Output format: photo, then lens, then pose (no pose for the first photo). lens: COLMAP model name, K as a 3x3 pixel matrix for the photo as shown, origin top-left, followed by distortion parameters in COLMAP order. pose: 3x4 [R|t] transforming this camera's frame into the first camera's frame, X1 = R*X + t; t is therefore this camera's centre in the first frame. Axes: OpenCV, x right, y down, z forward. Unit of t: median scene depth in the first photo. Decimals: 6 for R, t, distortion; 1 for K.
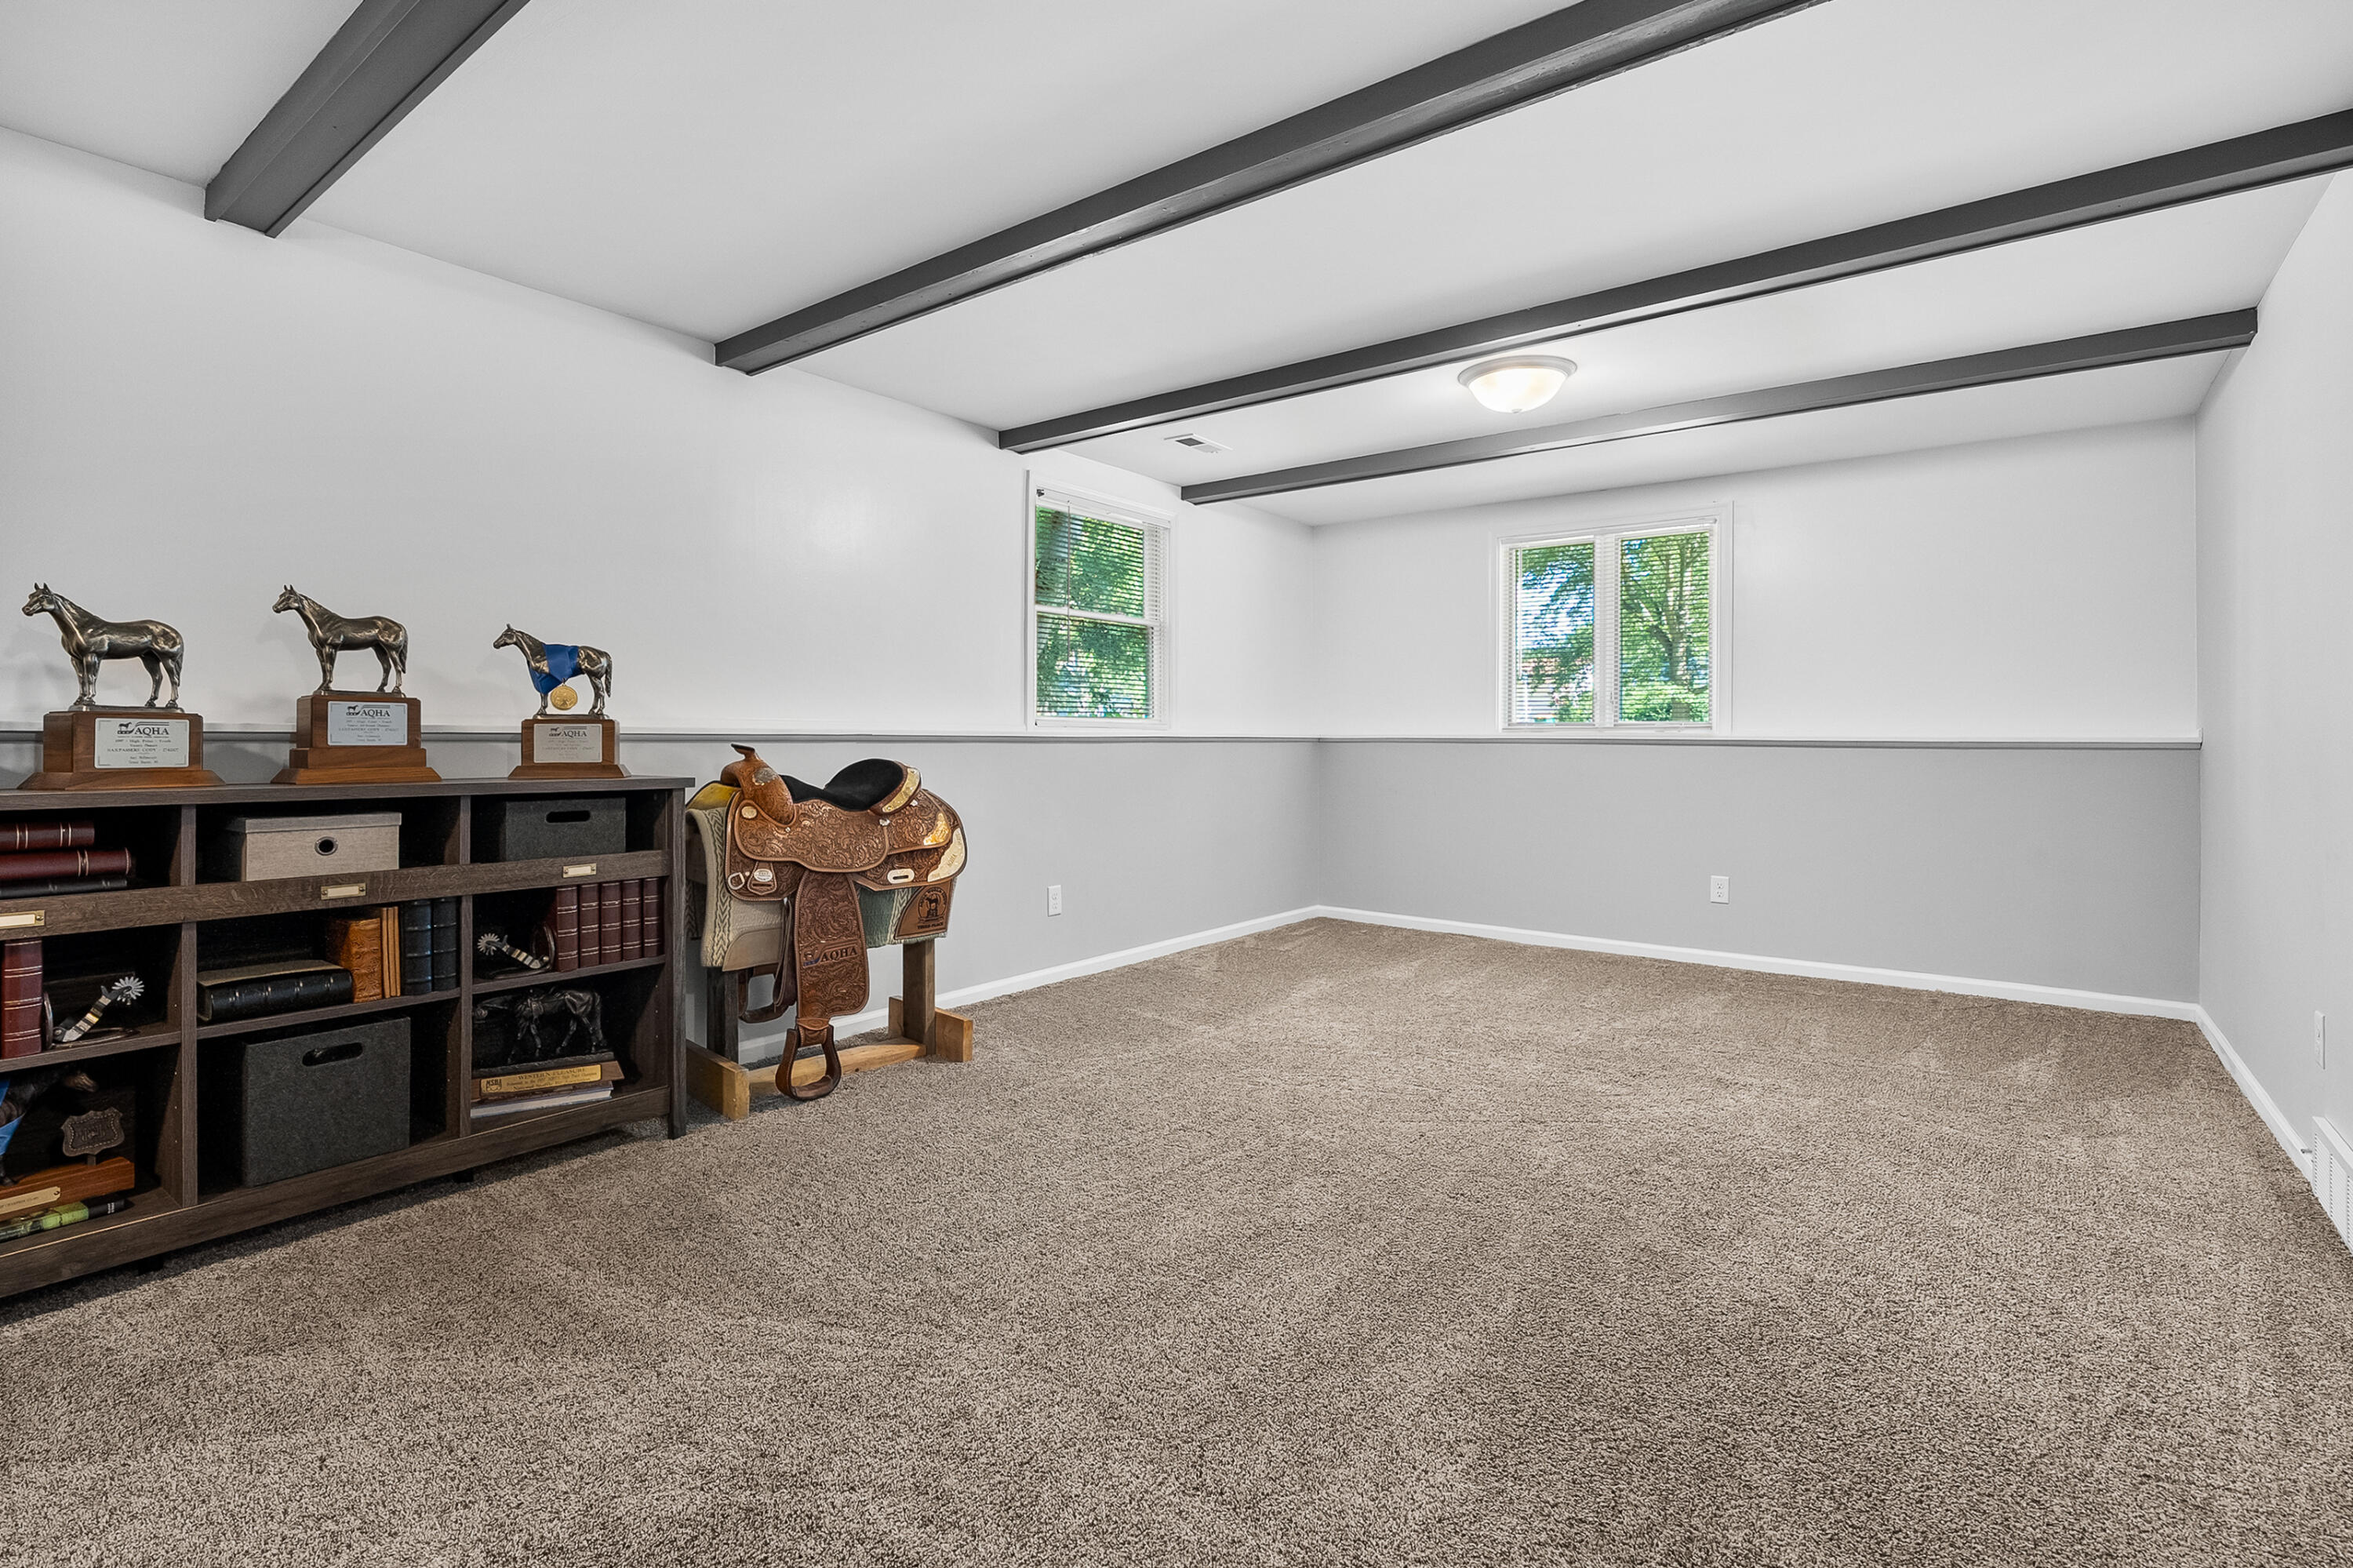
lens RADIAL K [[1084.6, 0, 1199.3], [0, 1084.6, 724.8], [0, 0, 1]] dist [-0.001181, 0.001291]
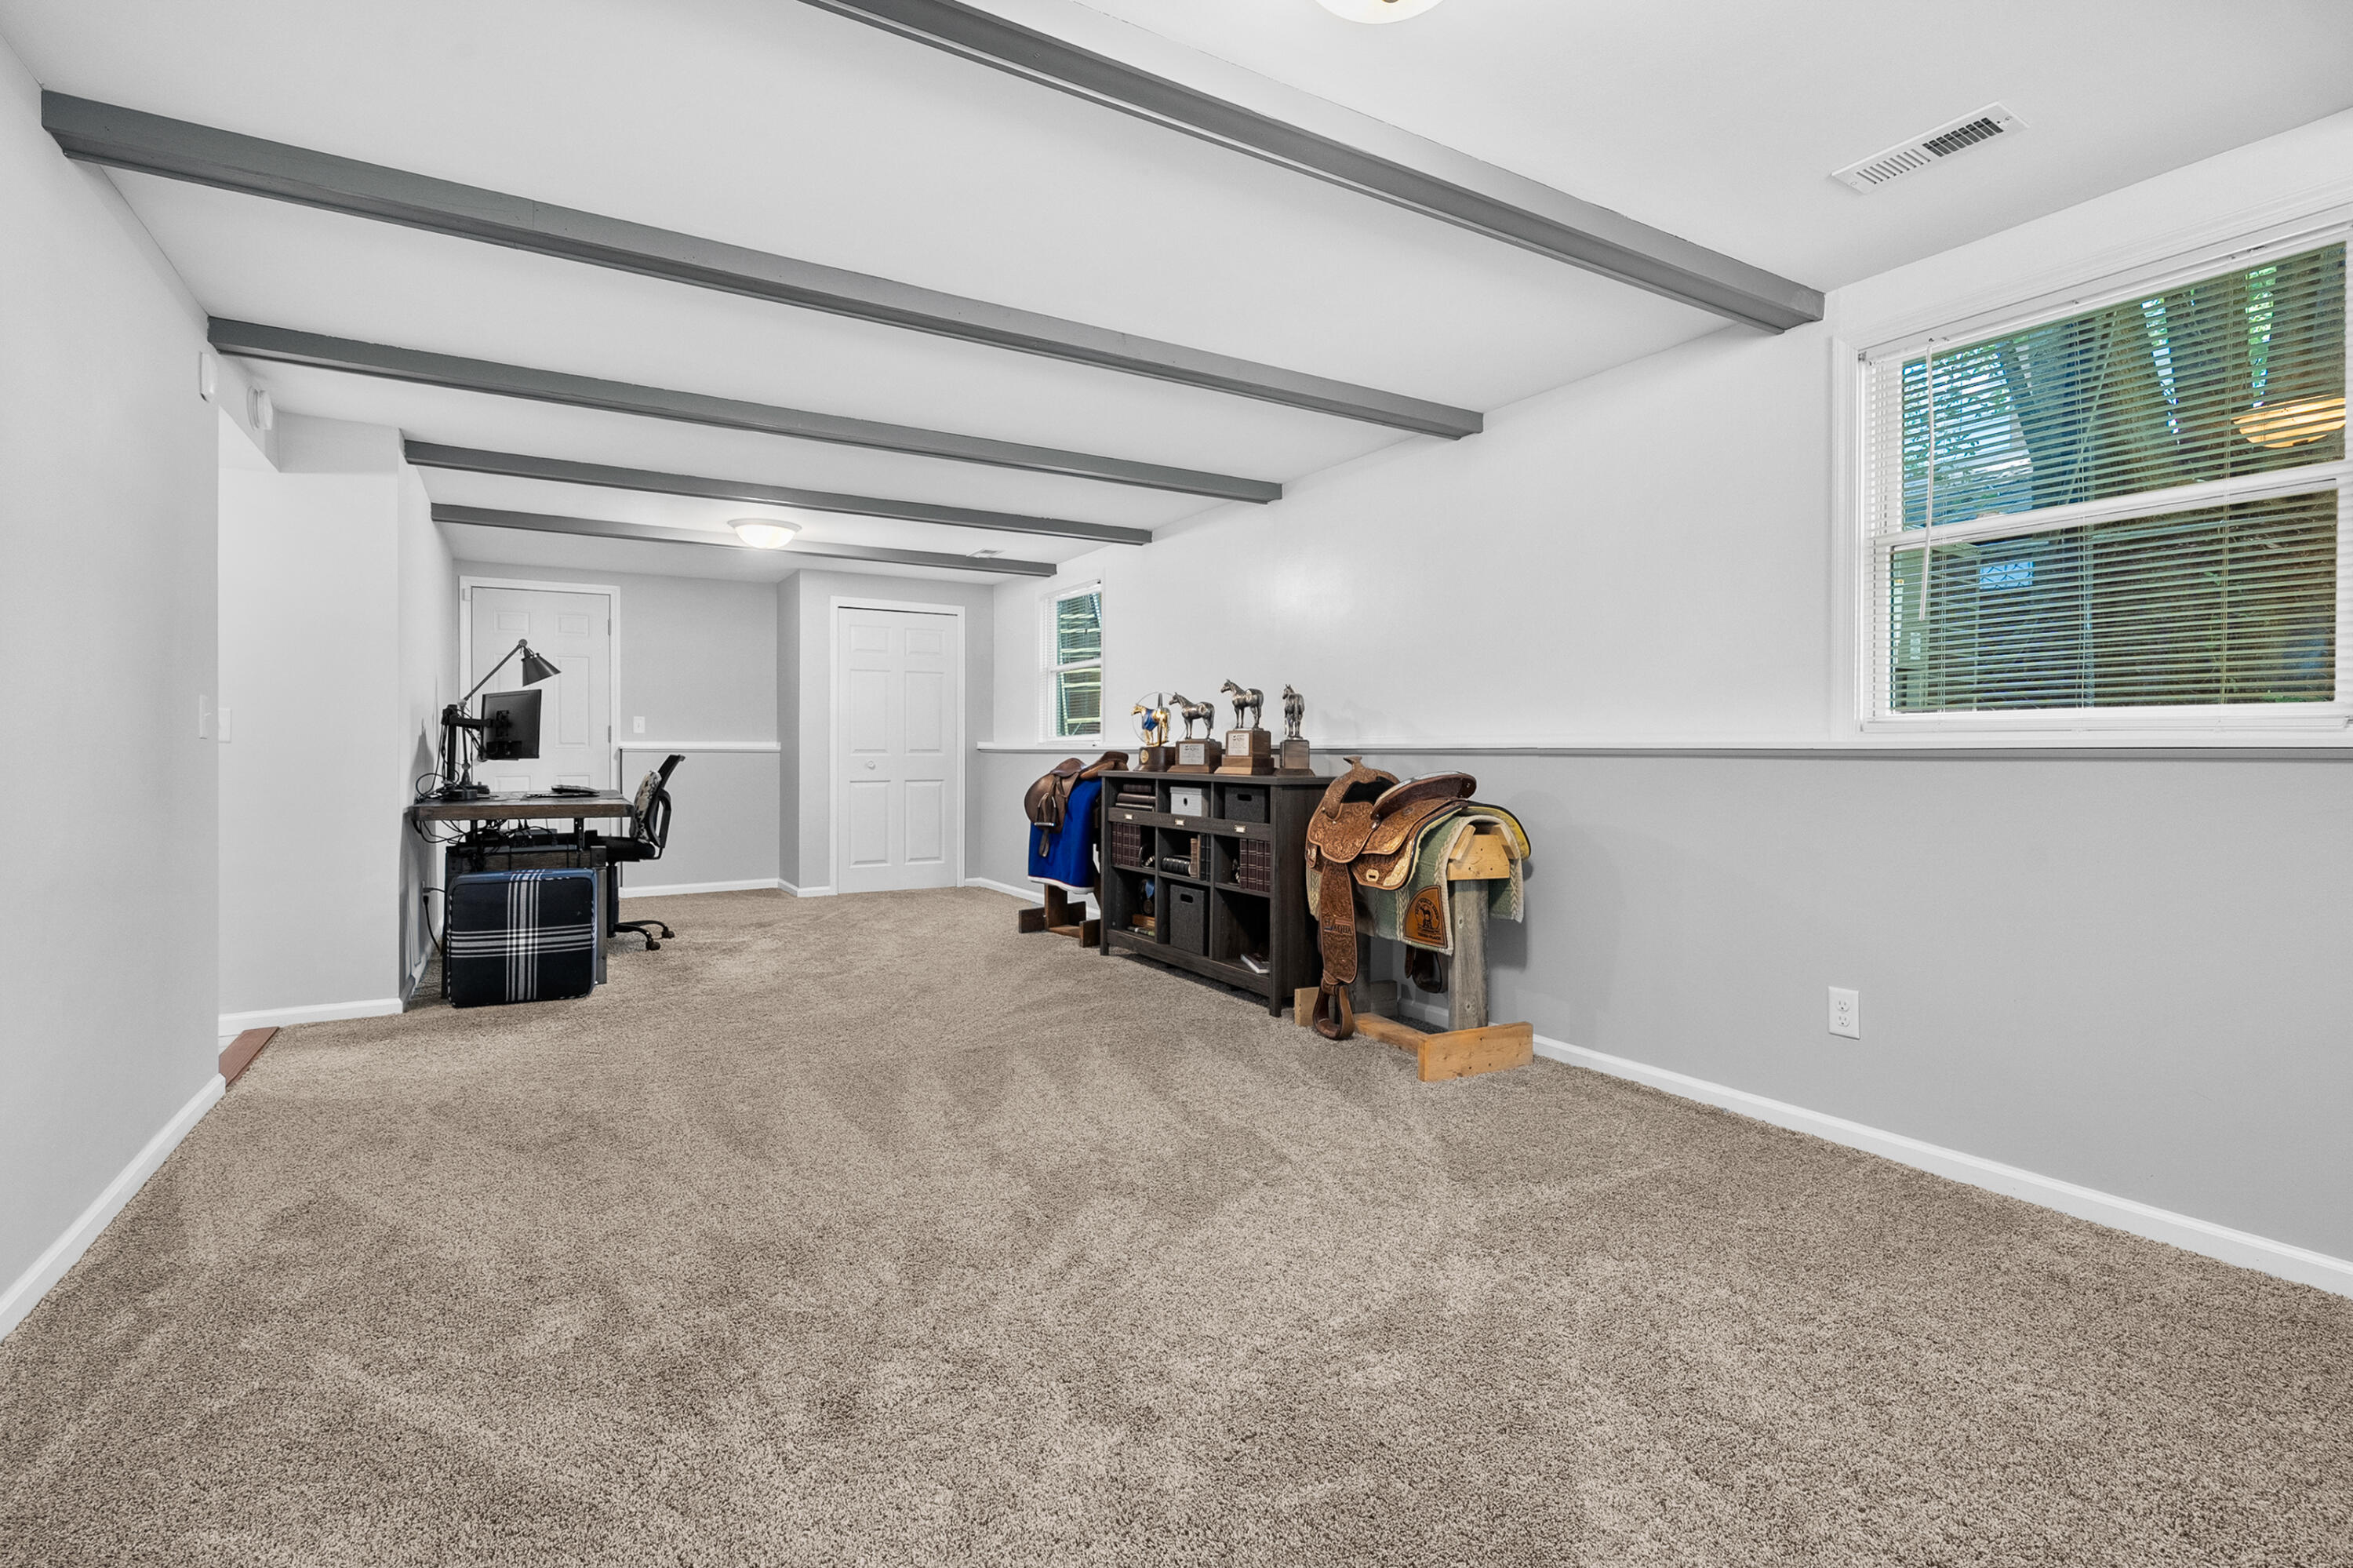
lens RADIAL K [[1084.6, 0, 1178.1], [0, 1084.6, 776.6], [0, 0, 1]] dist [-0.001181, 0.001291]
pose [[-0.381516, 0.010967, -0.924297, 1.073135], [0.001778, 0.999936, 0.011131, 0.033548], [0.924361, 0.002603, -0.381511, 1.614250]]
